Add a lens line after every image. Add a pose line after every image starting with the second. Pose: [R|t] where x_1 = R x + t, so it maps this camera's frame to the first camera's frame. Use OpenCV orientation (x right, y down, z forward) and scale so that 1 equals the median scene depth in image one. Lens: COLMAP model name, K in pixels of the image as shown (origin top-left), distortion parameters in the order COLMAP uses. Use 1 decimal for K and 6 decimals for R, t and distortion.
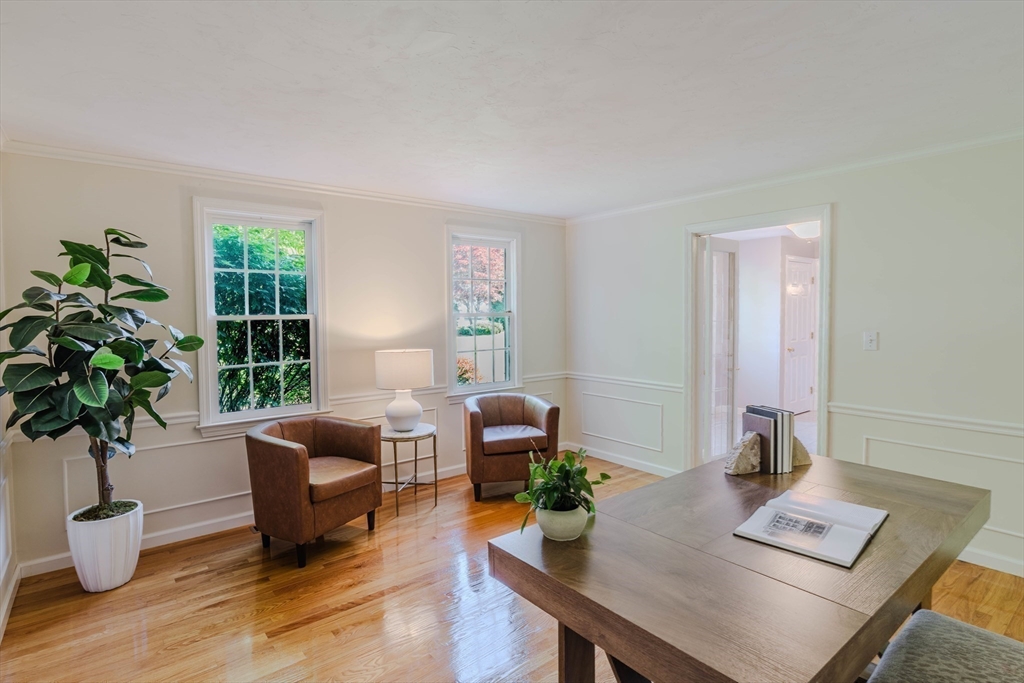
lens RADIAL K [[511.3, 0, 509.1], [0, 511.3, 330.9], [0, 0, 1]] dist [-0.002266, 0.000603]
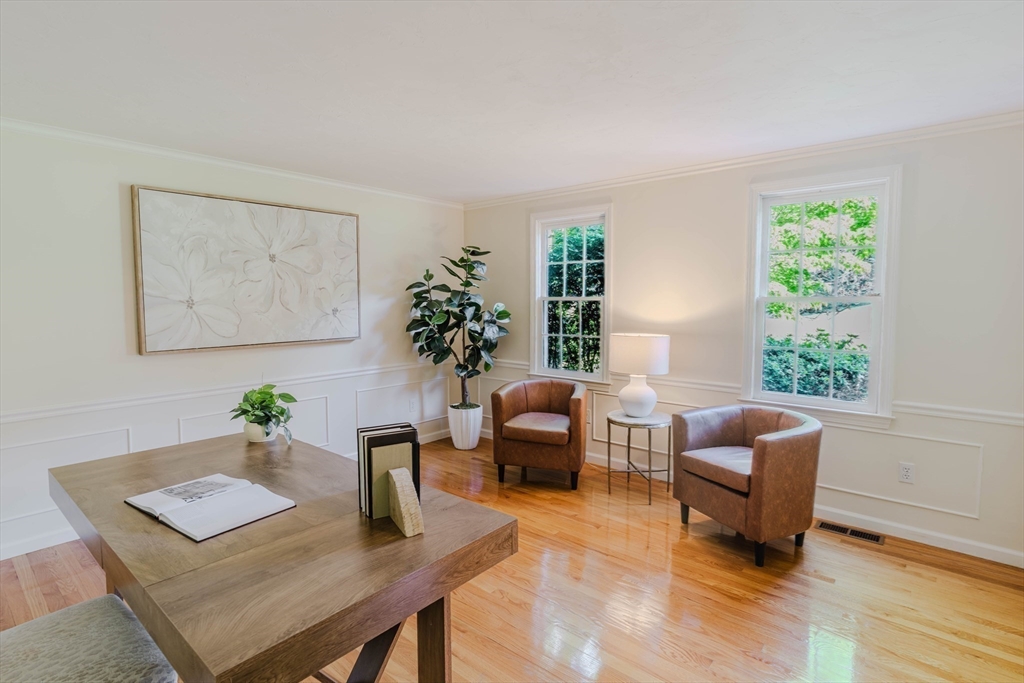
lens RADIAL K [[511.3, 0, 509.1], [0, 511.3, 330.9], [0, 0, 1]] dist [-0.002266, 0.000603]
pose [[0.209396, 0.075530, -0.974909, 0.743417], [-0.032819, 0.996993, 0.070192, -0.031131], [0.977280, 0.017298, 0.211245, 0.594212]]
